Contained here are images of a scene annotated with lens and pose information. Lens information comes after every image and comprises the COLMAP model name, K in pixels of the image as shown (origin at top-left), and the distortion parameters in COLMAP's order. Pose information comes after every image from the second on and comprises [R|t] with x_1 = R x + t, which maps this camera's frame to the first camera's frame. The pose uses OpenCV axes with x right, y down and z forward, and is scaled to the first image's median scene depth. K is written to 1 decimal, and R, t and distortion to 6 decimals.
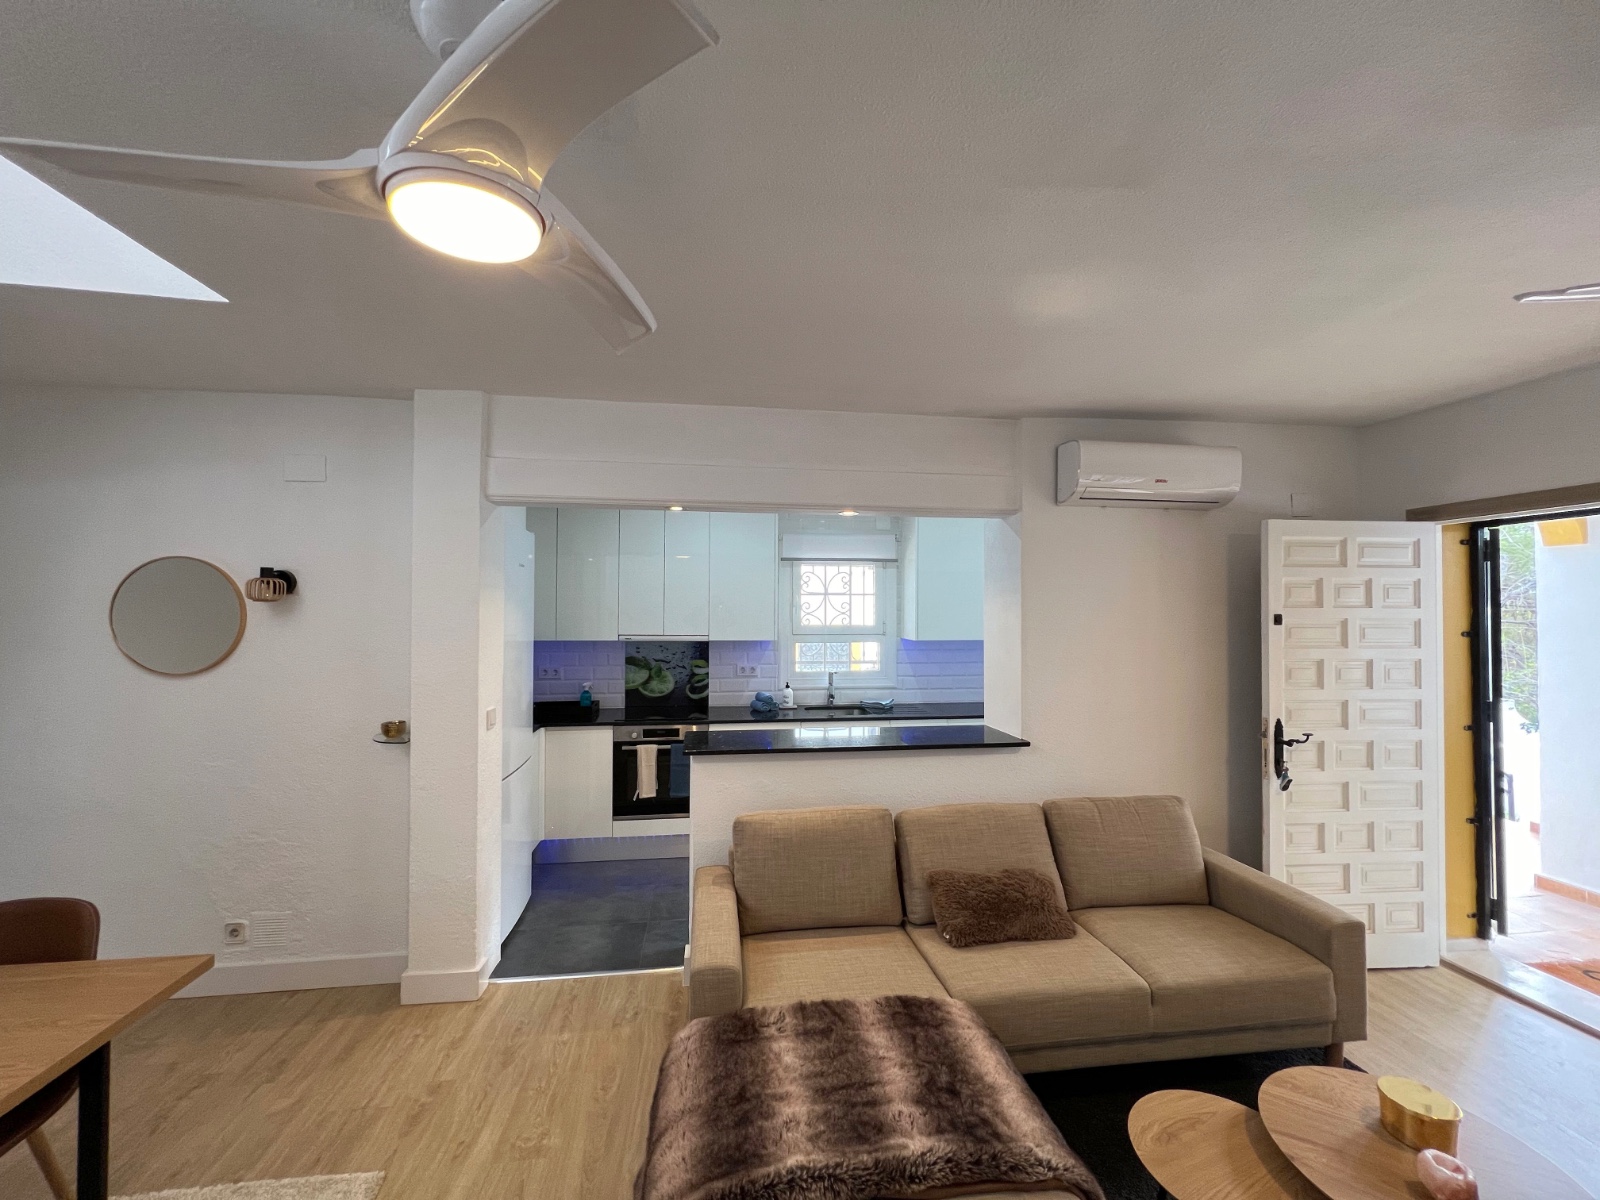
lens RADIAL K [[634.6, 0, 789.9], [0, 634.6, 600.8], [0, 0, 1]] dist [0.000733, -0.000165]
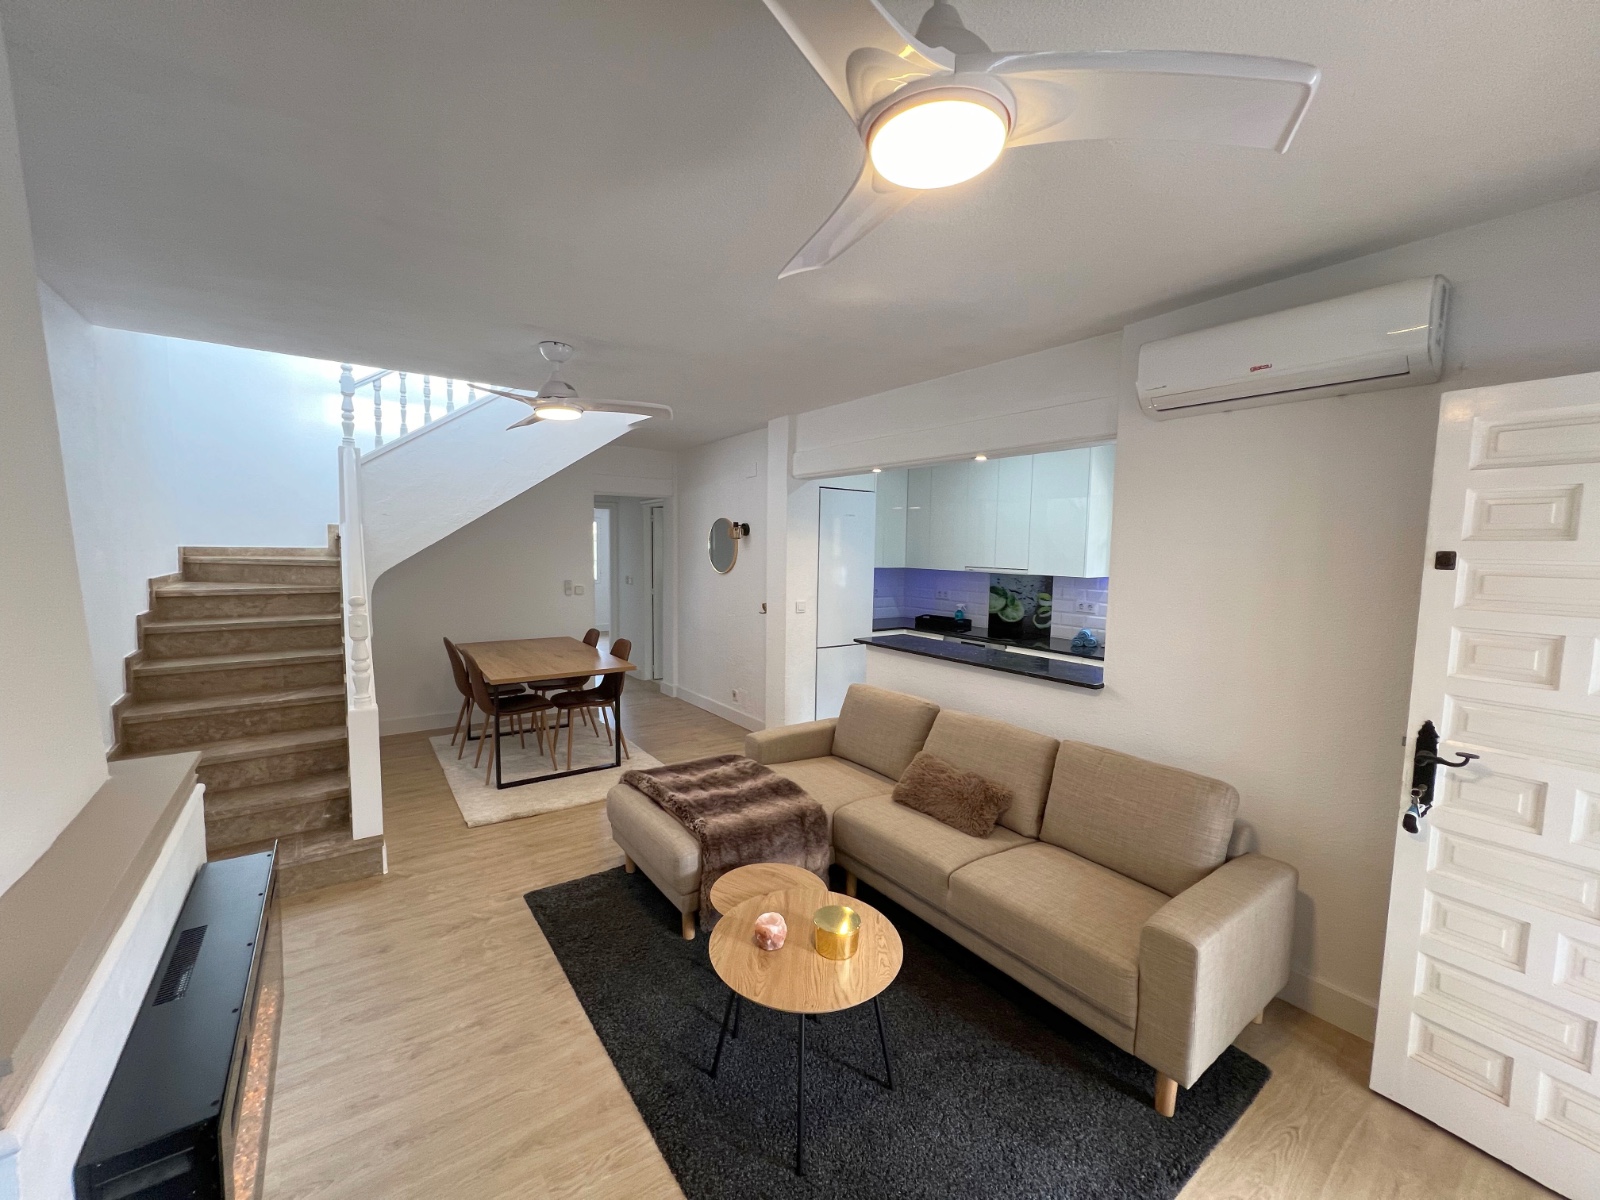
lens RADIAL K [[634.6, 0, 796.1], [0, 634.6, 599.4], [0, 0, 1]] dist [0.000733, -0.000165]
pose [[0.480201, 0.078195, -0.873666, 0.614422], [-0.002570, 0.996140, 0.087745, 0.009236], [0.877154, -0.039890, 0.478549, 0.103632]]
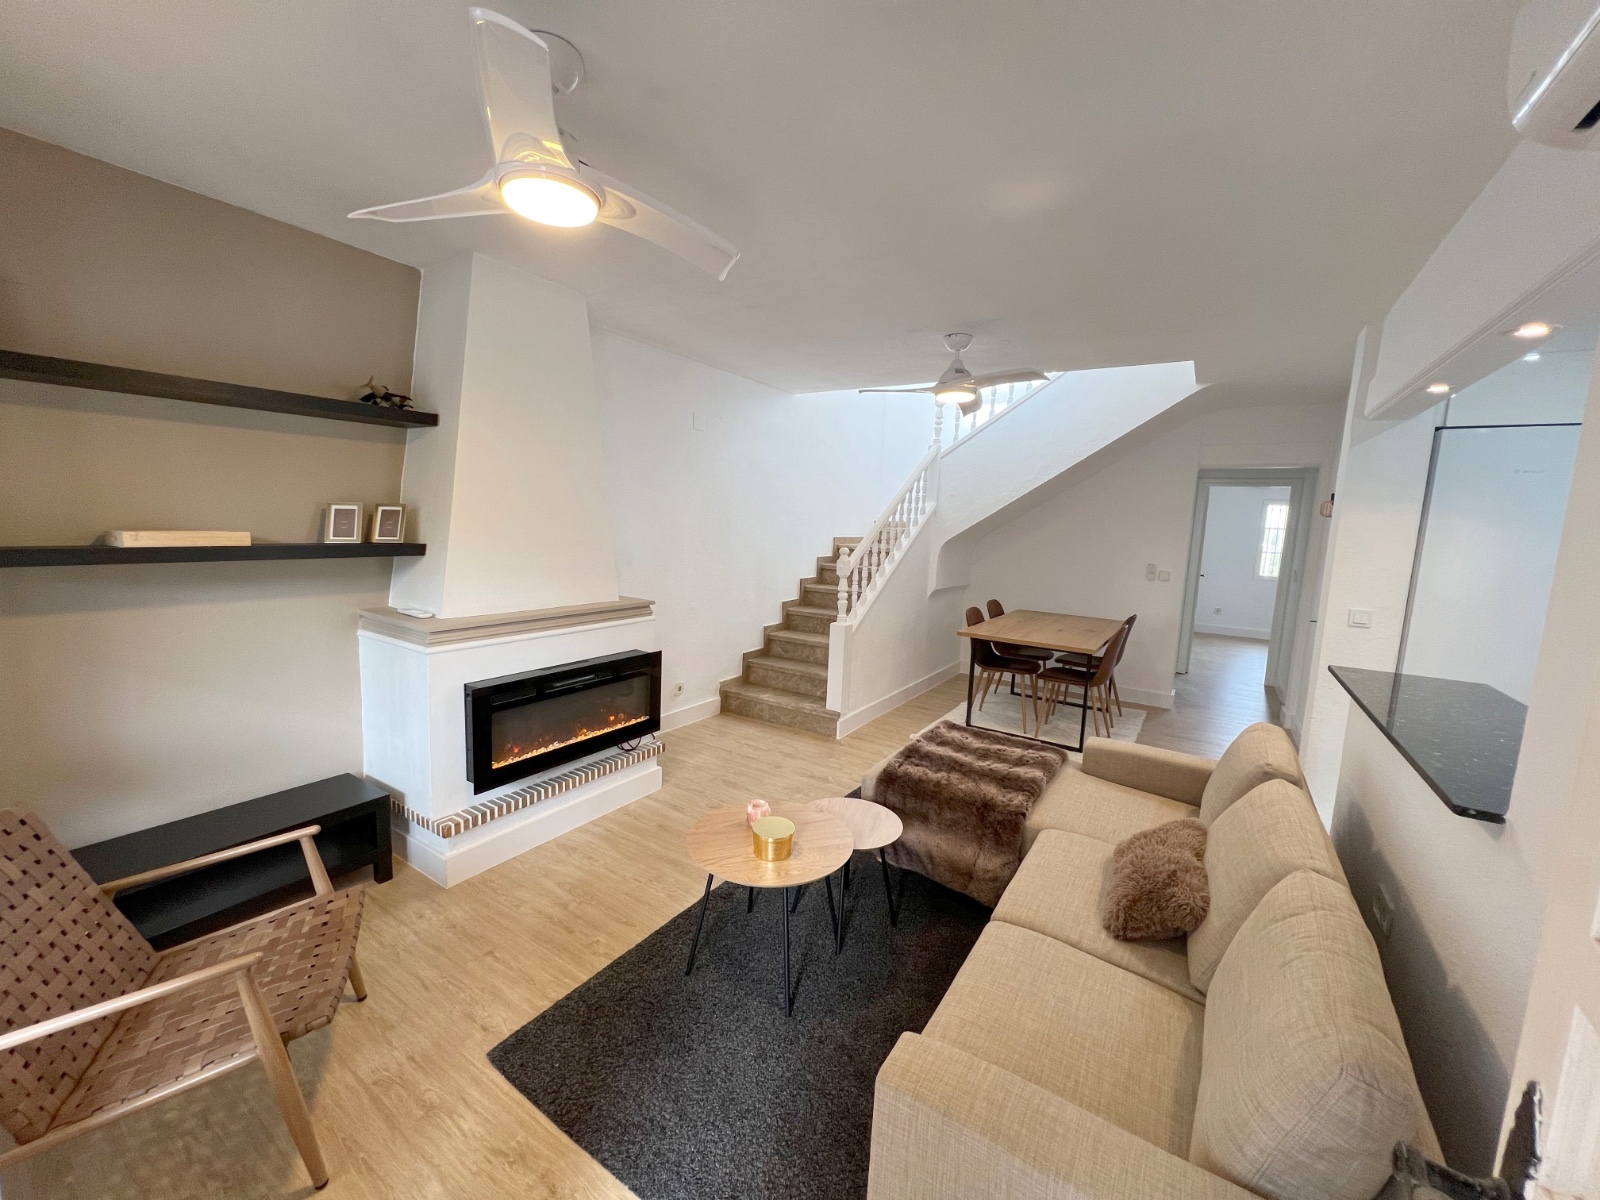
lens RADIAL K [[634.6, 0, 793.5], [0, 634.6, 597.7], [0, 0, 1]] dist [0.000733, -0.000165]
pose [[-0.648366, 0.067505, -0.758330, 0.612409], [-0.029826, 0.993044, 0.113900, 0.032176], [0.760744, 0.096467, -0.641843, 0.579134]]
